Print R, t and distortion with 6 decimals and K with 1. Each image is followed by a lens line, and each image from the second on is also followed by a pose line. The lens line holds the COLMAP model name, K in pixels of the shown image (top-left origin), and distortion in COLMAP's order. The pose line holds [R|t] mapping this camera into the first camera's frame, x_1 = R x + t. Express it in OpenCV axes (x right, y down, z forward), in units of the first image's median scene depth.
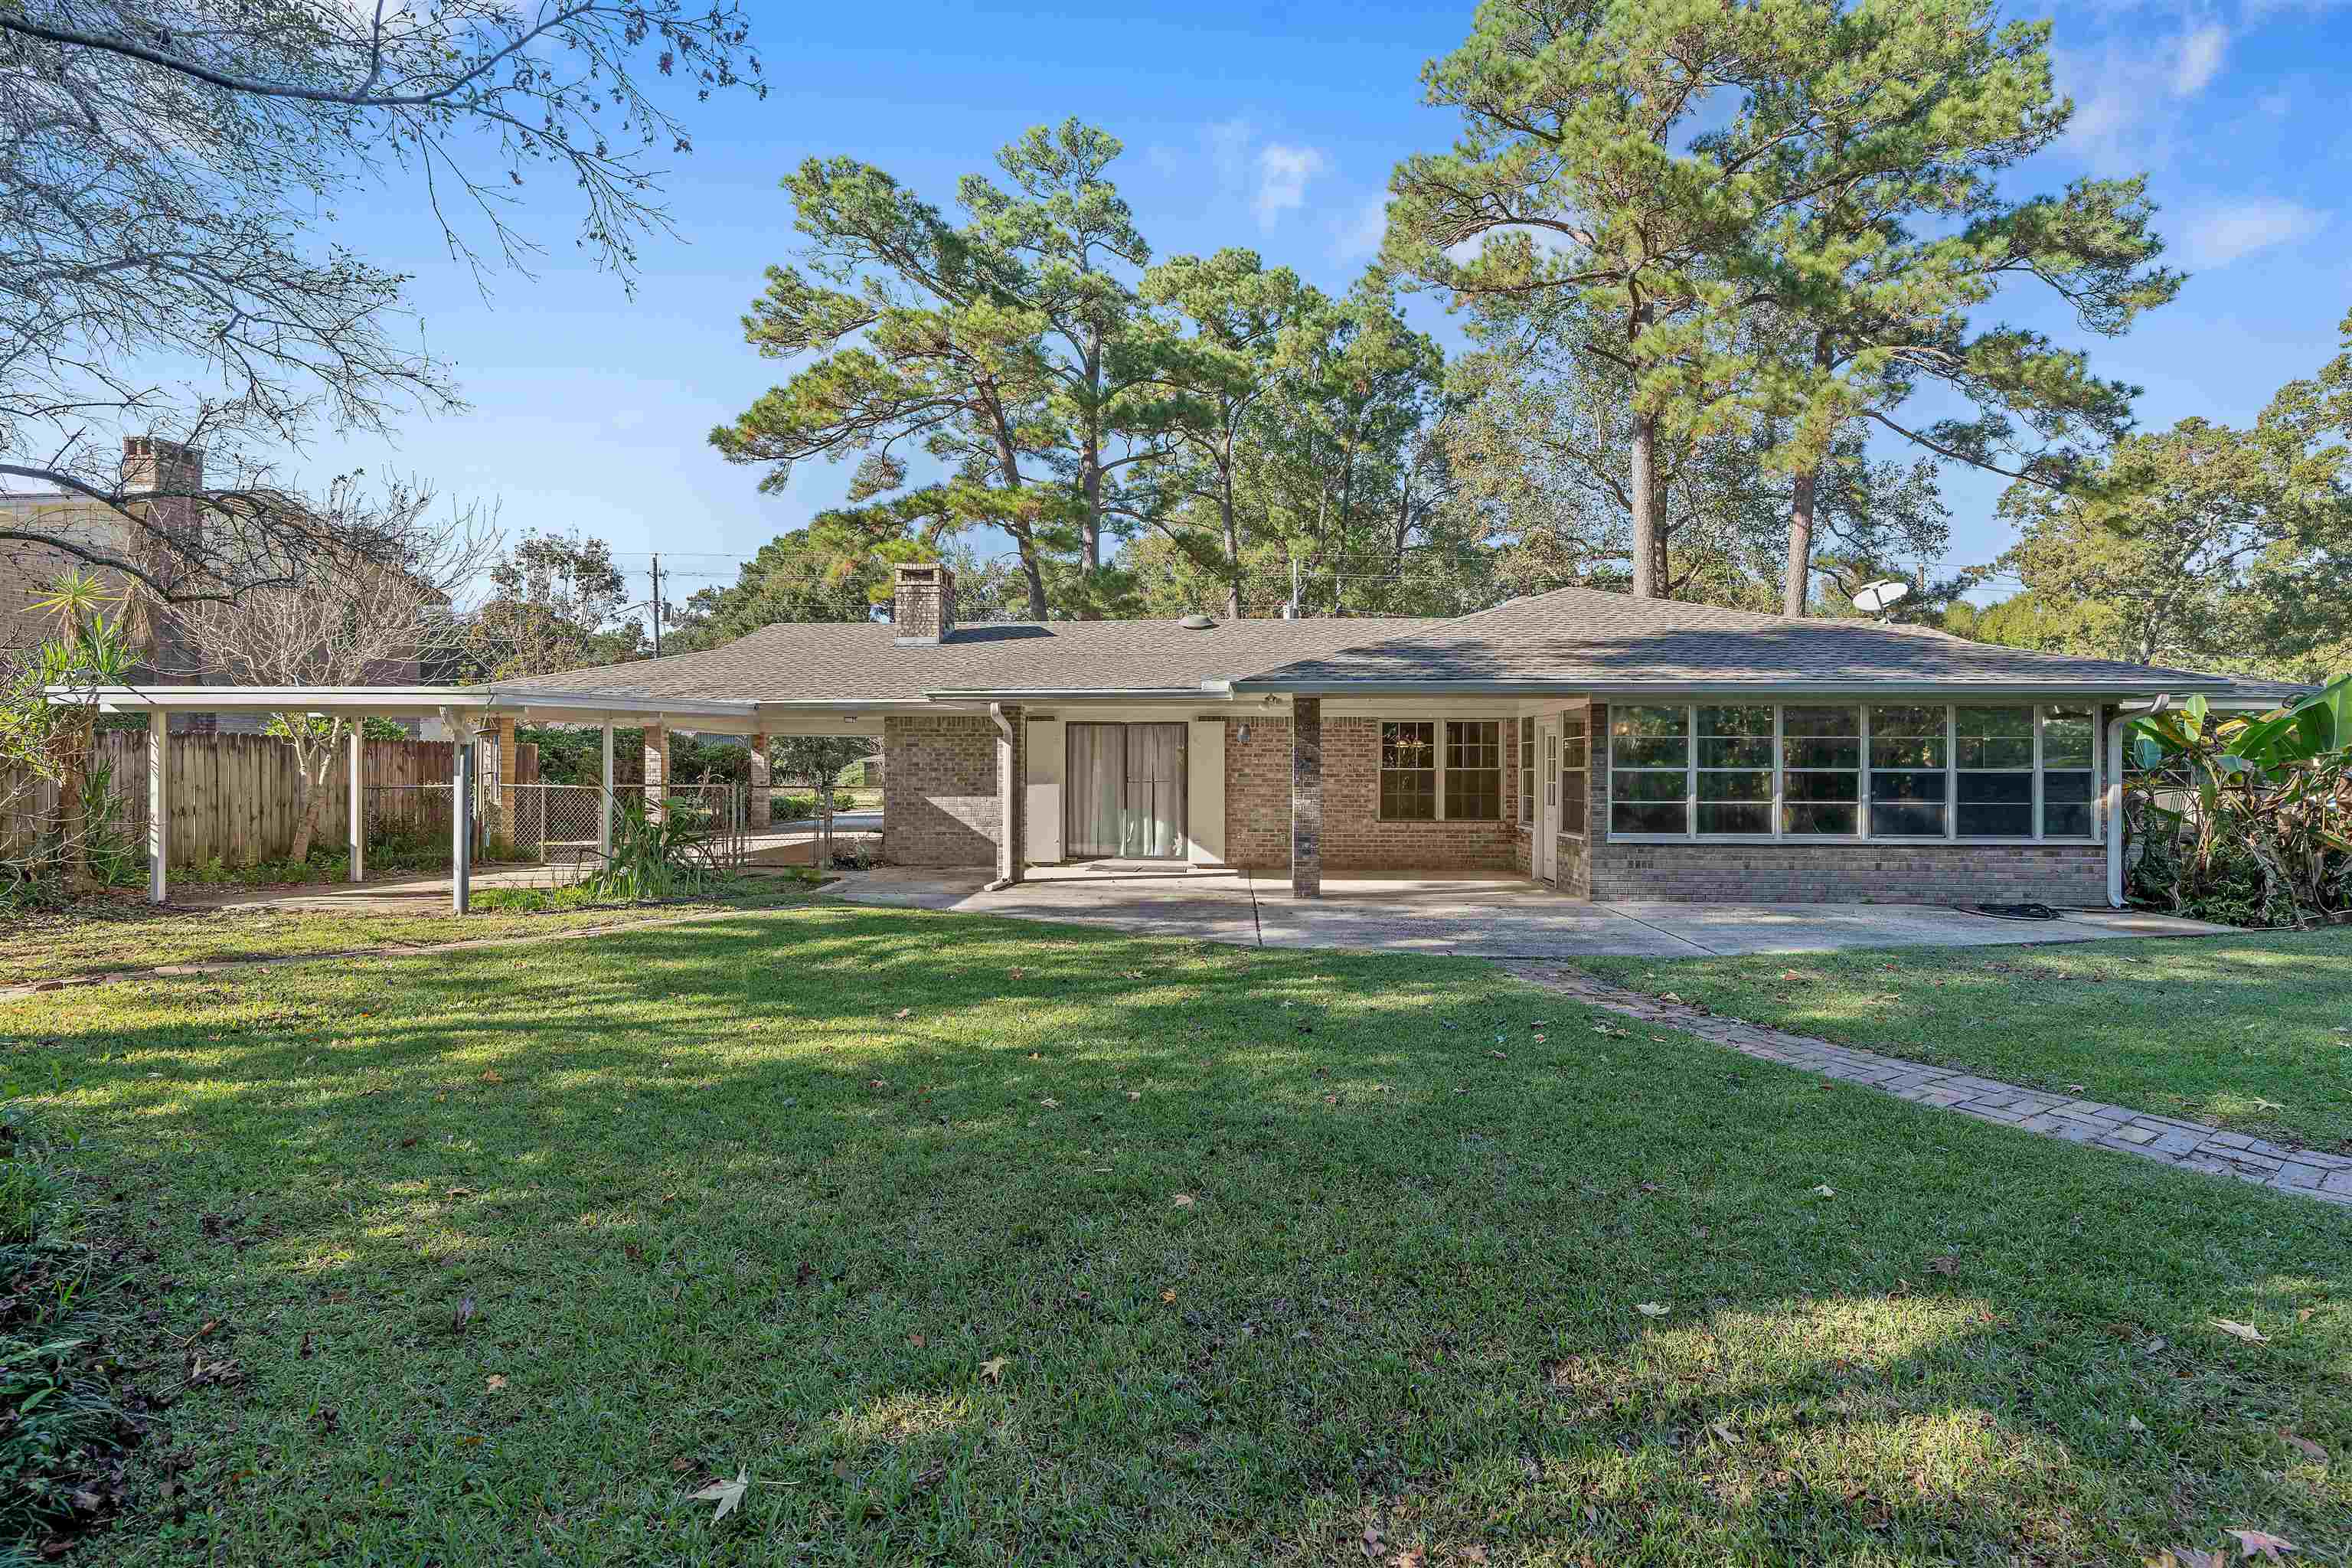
lens RADIAL K [[1070.4, 0, 1167.8], [0, 1070.4, 776.8], [0, 0, 1]] dist [-0.004796, 0.001195]
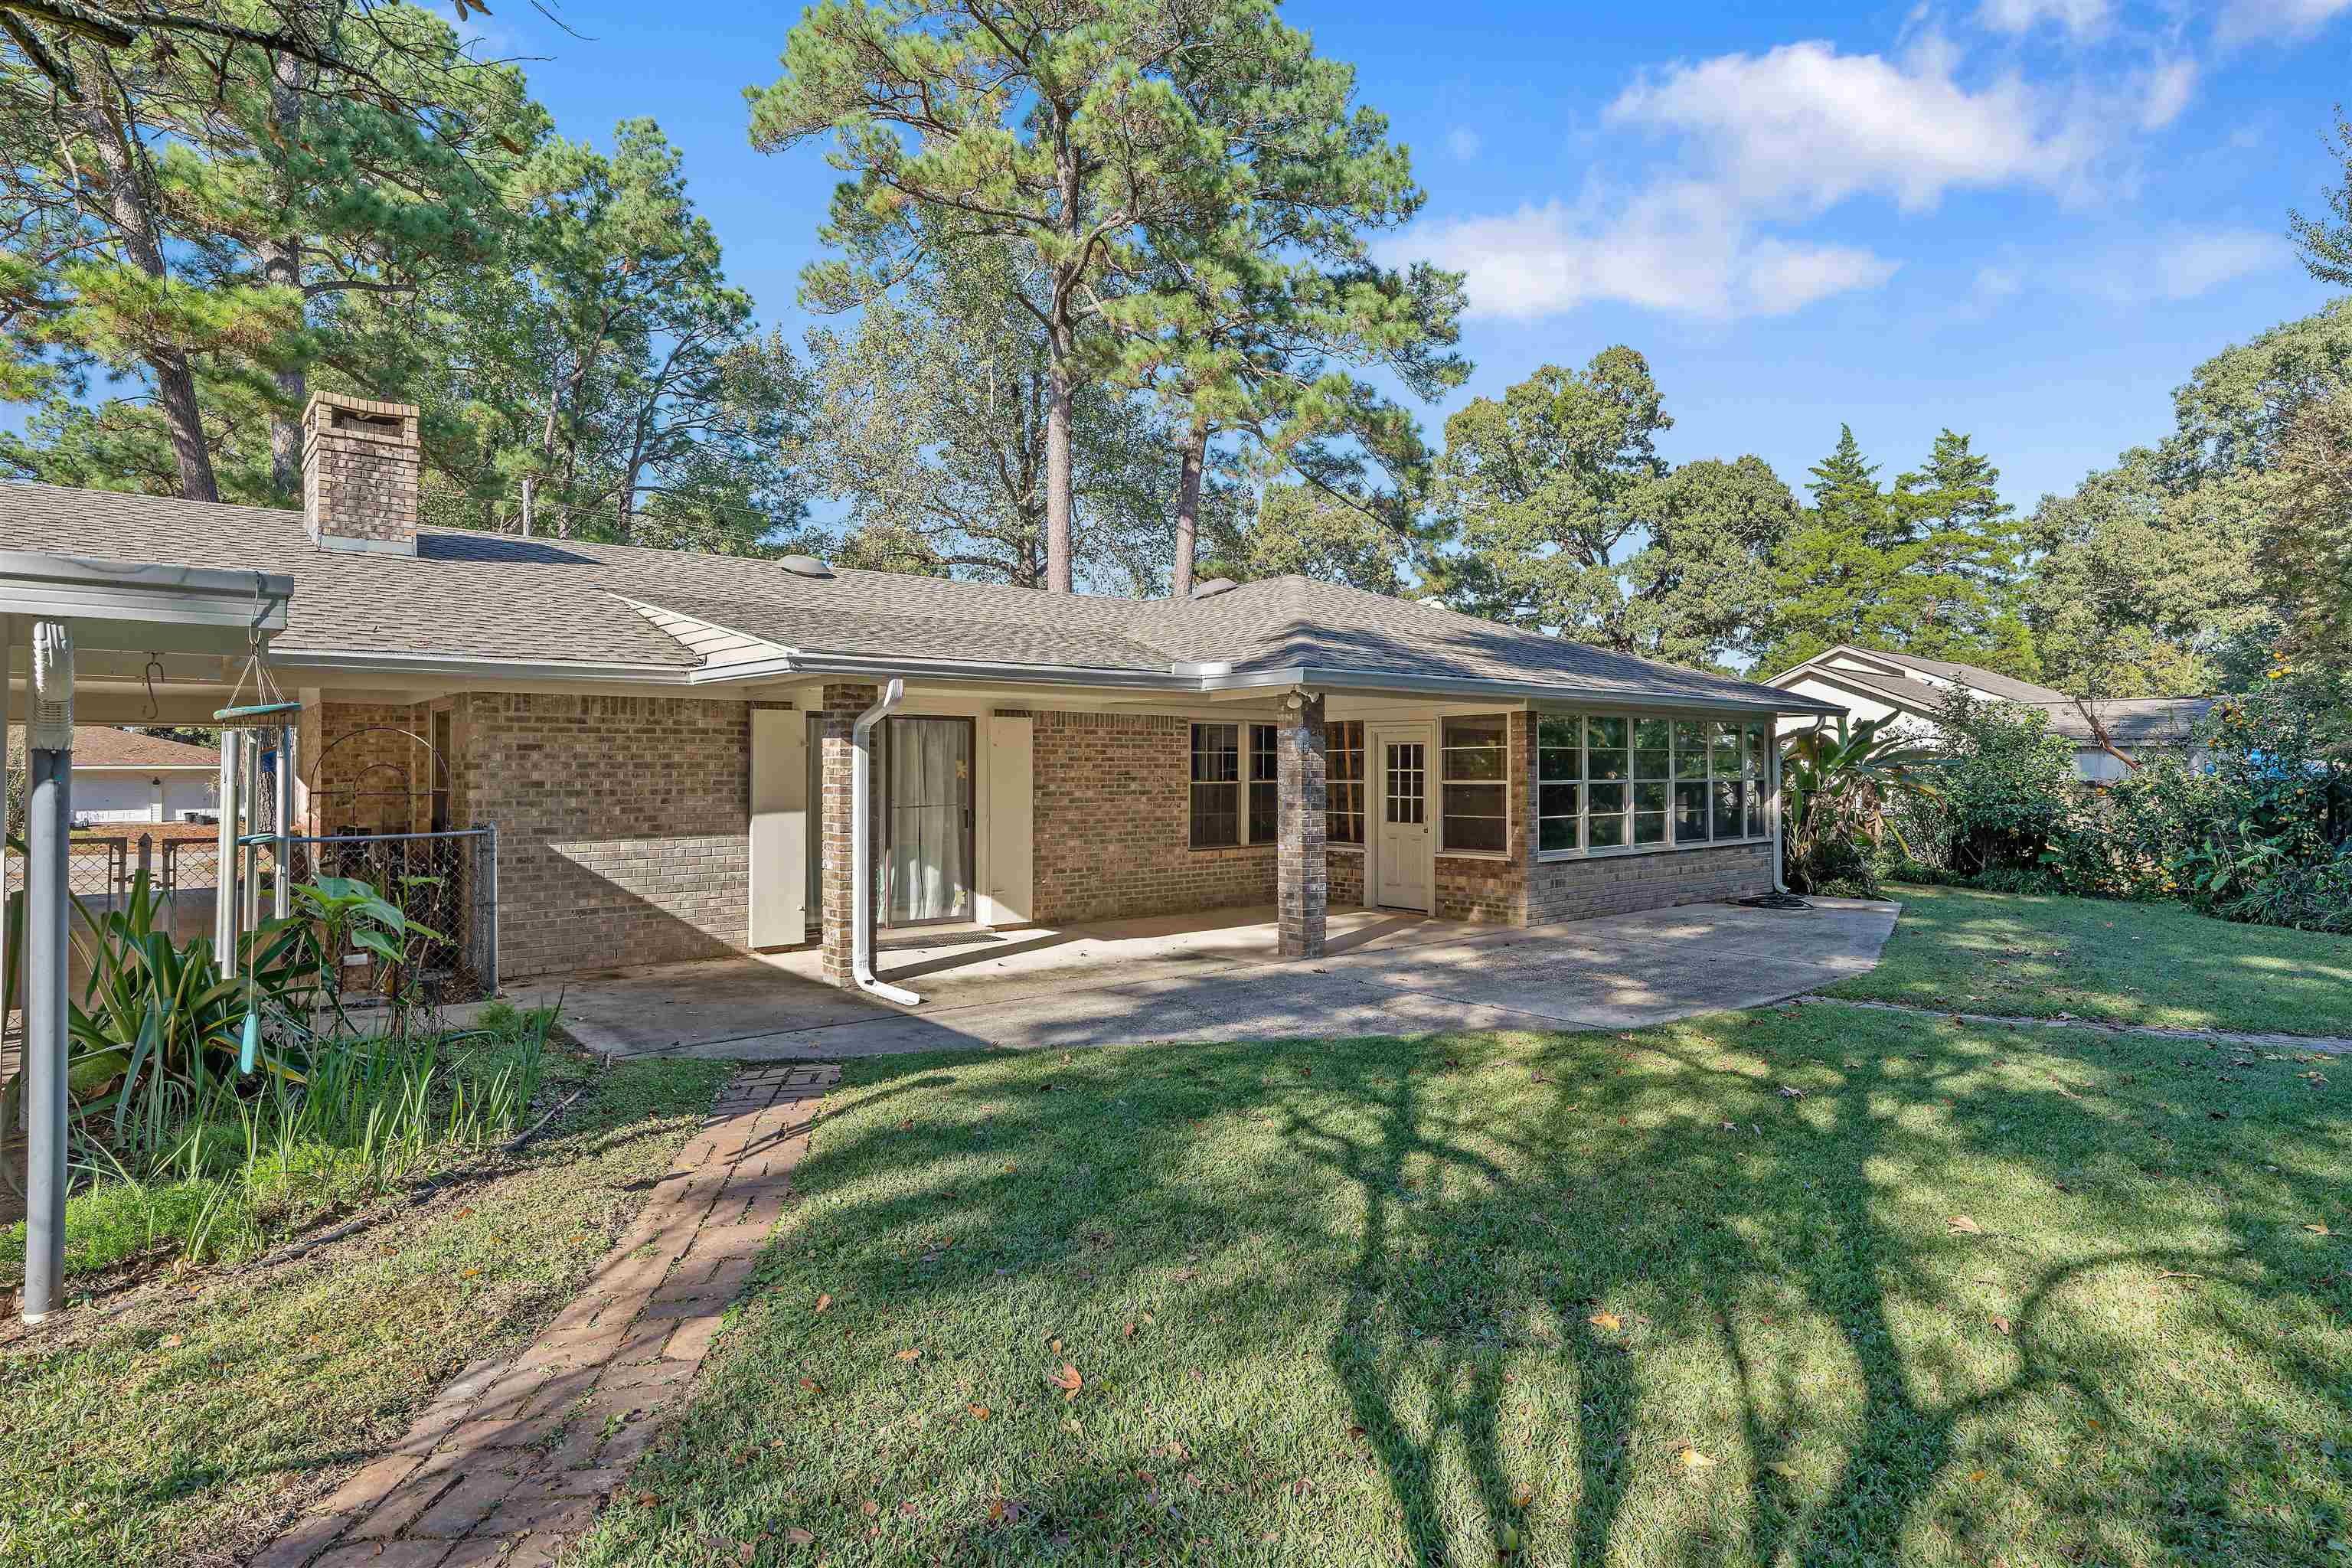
lens RADIAL K [[1273.1, 0, 1174.8], [0, 1273.1, 775.7], [0, 0, 1]] dist [-0.006046, -0.001080]
pose [[0.717993, -0.004178, 0.696038, -0.456147], [0.012598, 0.999896, -0.006994, -0.007136], [-0.695937, 0.013790, 0.717971, 0.336509]]
